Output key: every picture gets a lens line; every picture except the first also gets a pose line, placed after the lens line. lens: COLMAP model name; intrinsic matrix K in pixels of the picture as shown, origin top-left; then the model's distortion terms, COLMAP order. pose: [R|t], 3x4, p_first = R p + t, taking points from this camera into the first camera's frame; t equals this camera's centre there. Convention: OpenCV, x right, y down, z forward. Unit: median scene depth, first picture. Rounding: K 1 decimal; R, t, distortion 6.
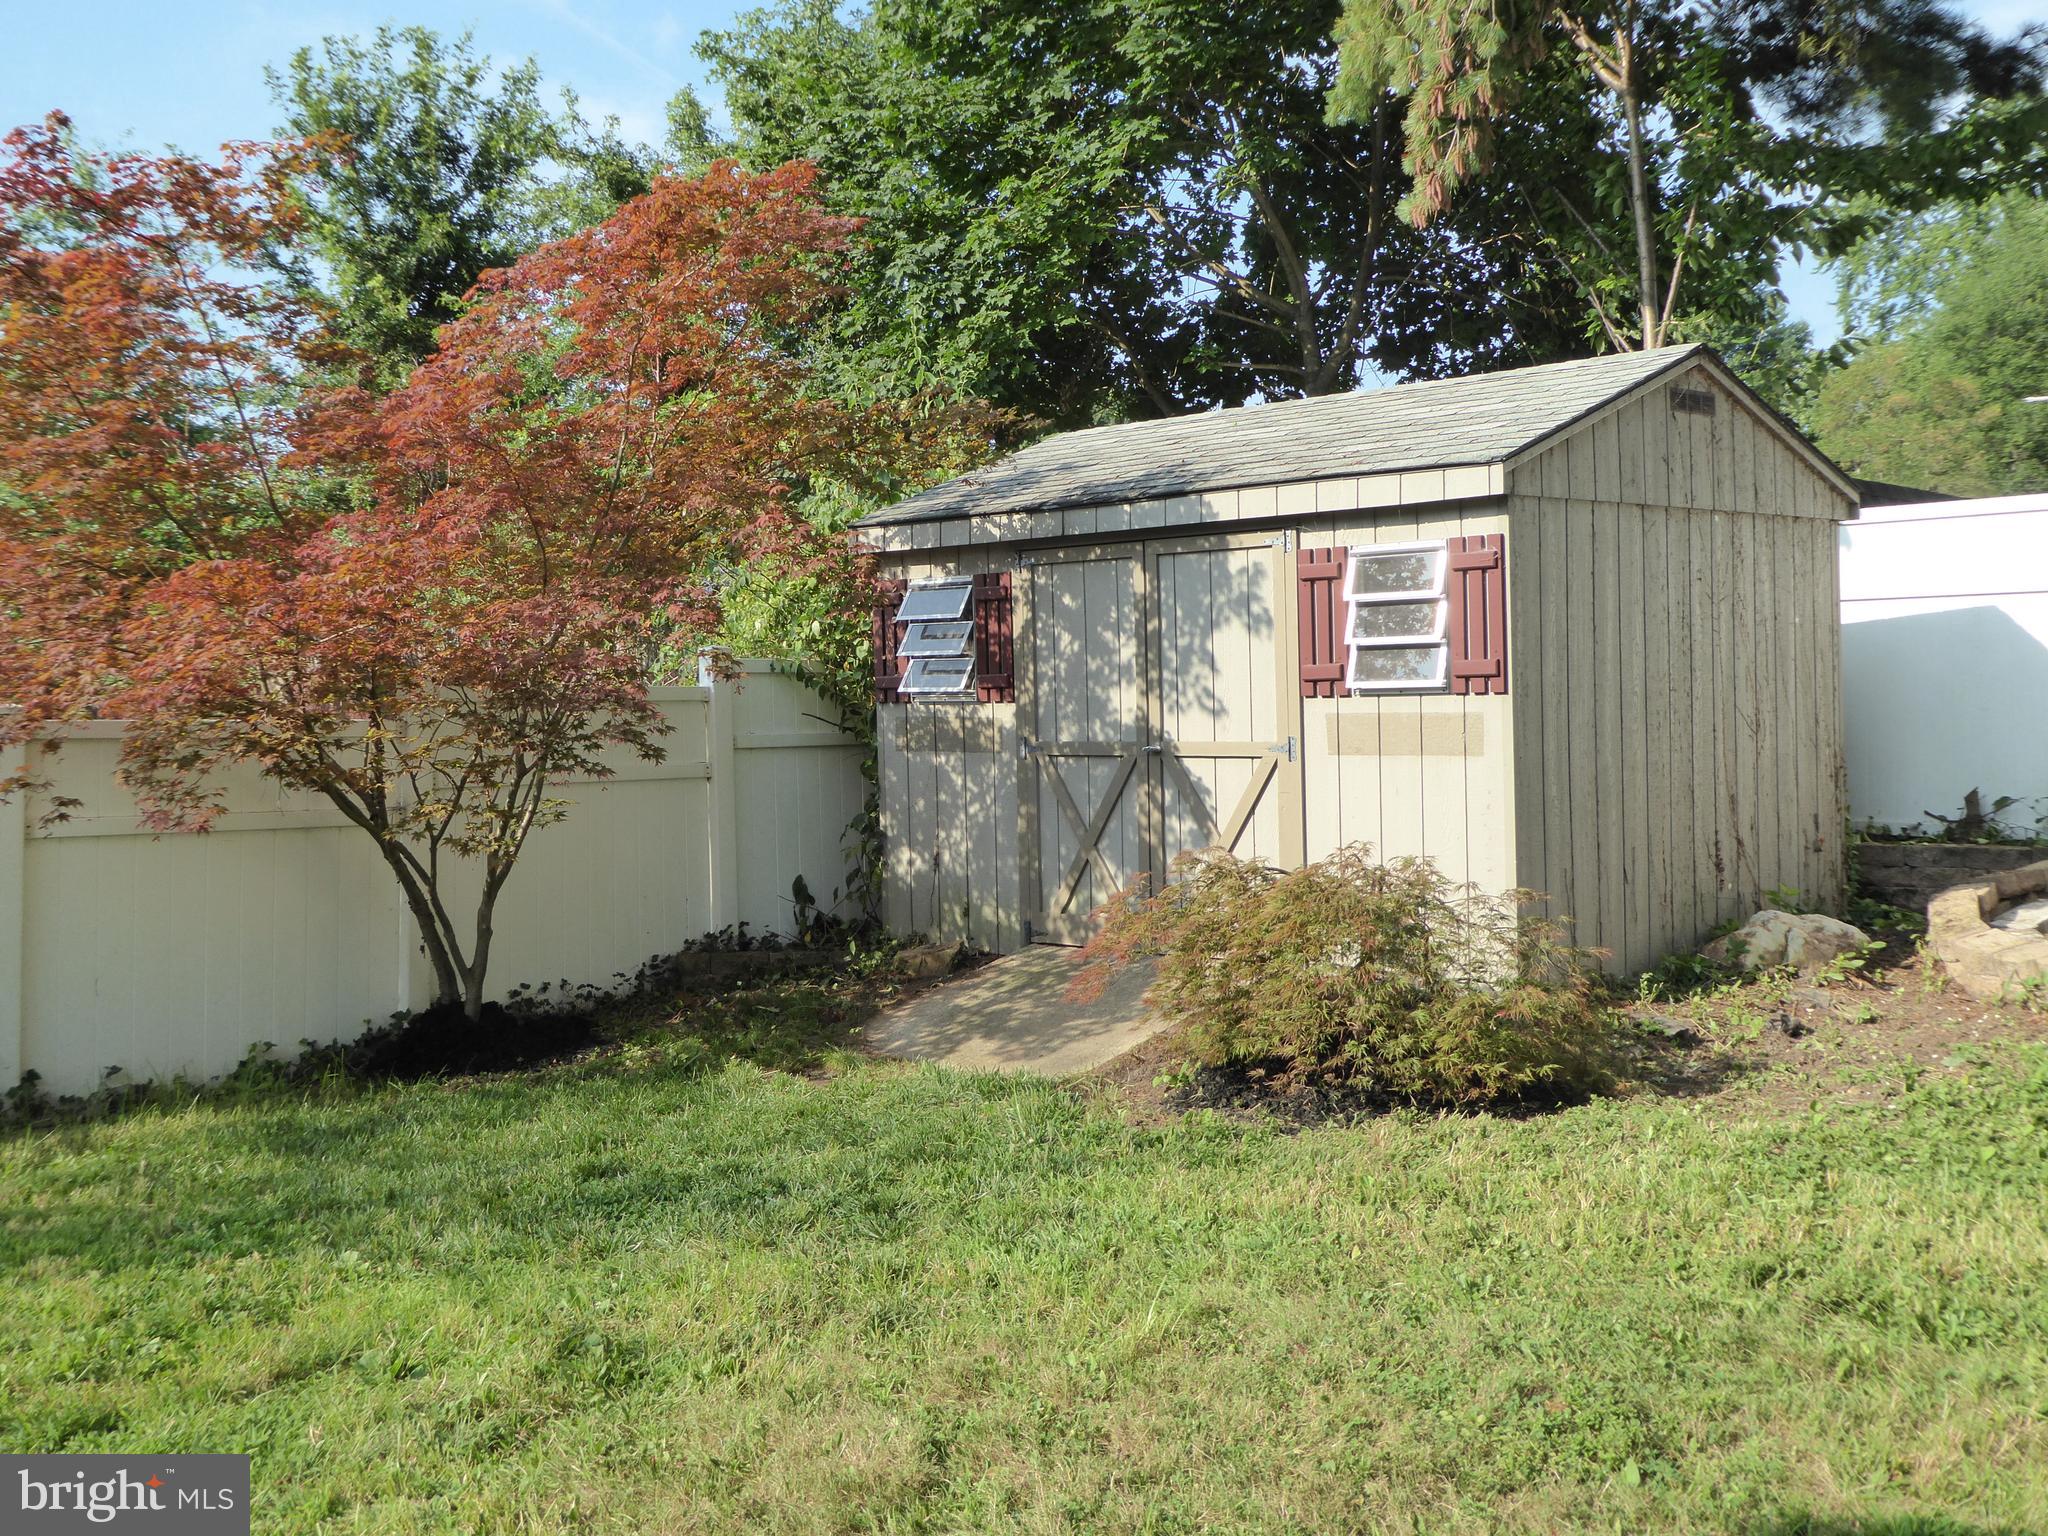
lens RADIAL K [[2114.1, 0, 1024.0], [0, 2114.1, 768.0], [0, 0, 1]] dist [0.006380, 0.008580]
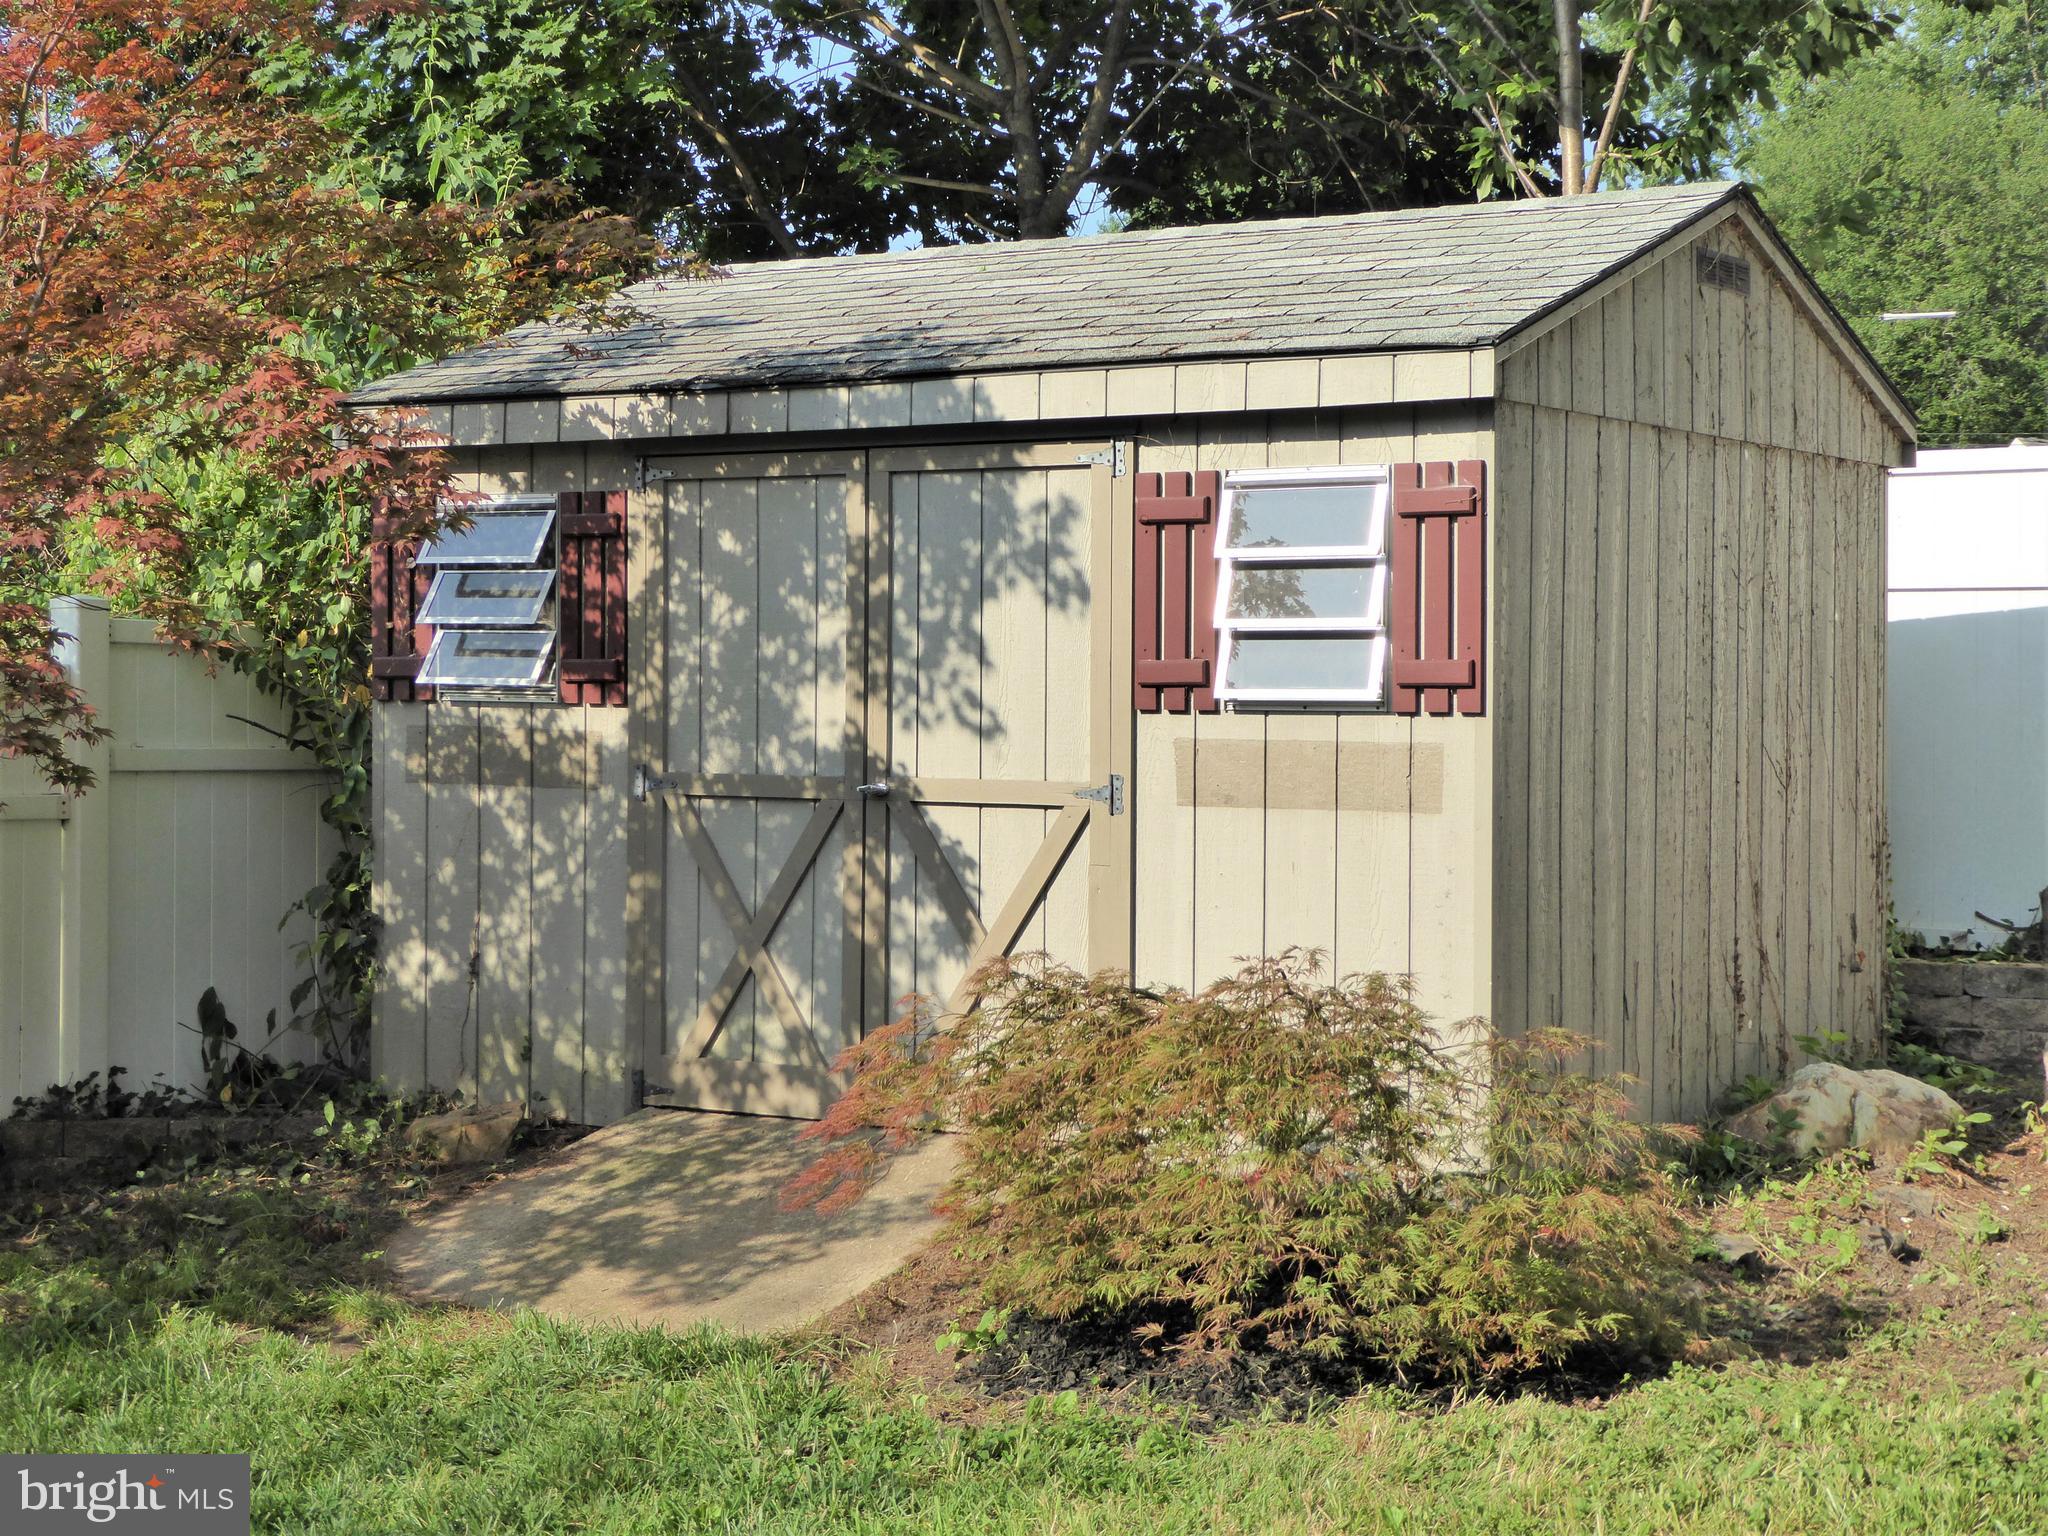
lens RADIAL K [[3244.2, 0, 1024.0], [0, 3244.2, 768.0], [0, 0, 1]] dist [0.064009, 0.011393]
pose [[0.977878, 0.026442, 0.207498, -0.092096], [-0.023019, 0.999556, -0.018892, 0.001631], [-0.207905, 0.013698, 0.978053, 0.074298]]
